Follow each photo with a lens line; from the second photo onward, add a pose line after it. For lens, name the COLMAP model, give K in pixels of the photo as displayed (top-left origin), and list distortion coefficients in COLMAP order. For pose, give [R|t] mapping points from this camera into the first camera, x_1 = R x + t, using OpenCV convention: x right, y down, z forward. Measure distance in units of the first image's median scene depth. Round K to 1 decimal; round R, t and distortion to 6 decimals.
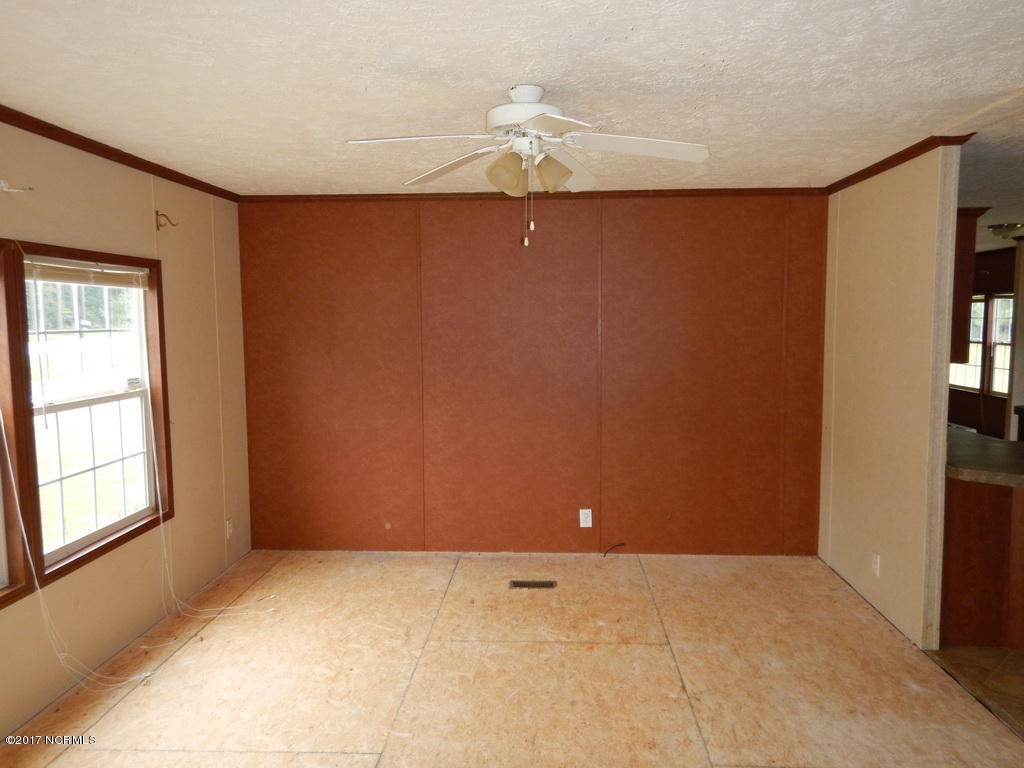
lens RADIAL K [[735.1, 0, 507.1], [0, 735.1, 385.0], [0, 0, 1]] dist [0.009942, -0.003426]
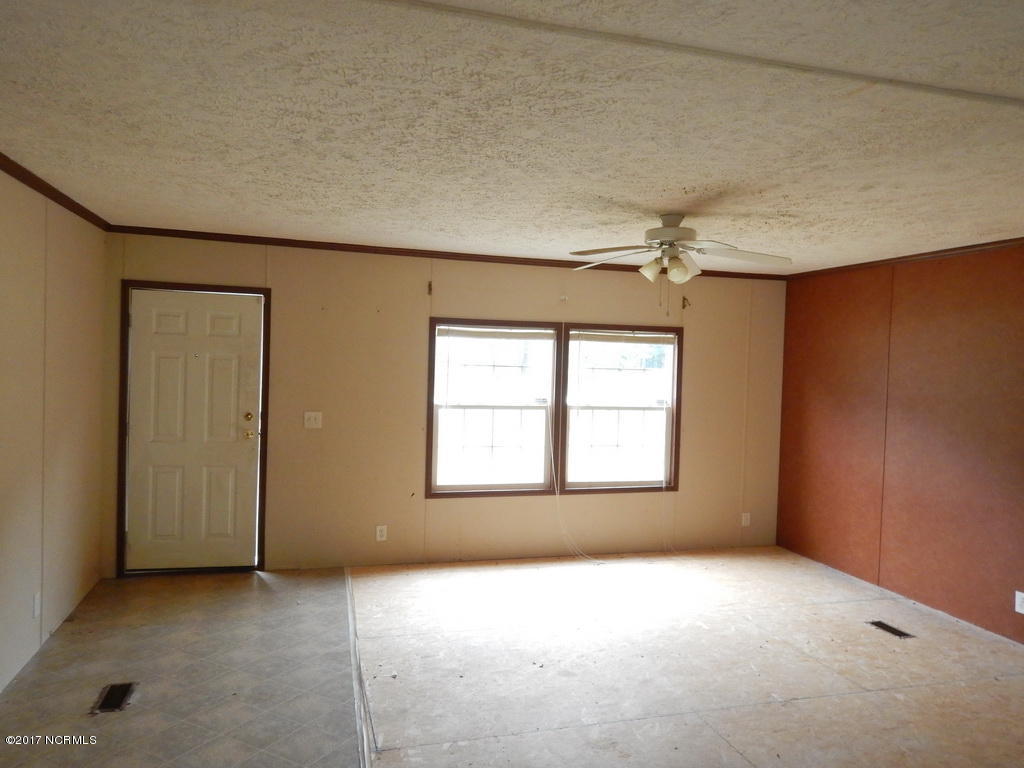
lens RADIAL K [[735.1, 0, 512.0], [0, 735.1, 387.2], [0, 0, 1]] dist [0.009942, -0.003426]
pose [[0.331831, 0.054085, -0.941787, 0.908747], [-0.113886, 0.993350, 0.016919, -0.026240], [0.936439, 0.101642, 0.335784, 0.134300]]
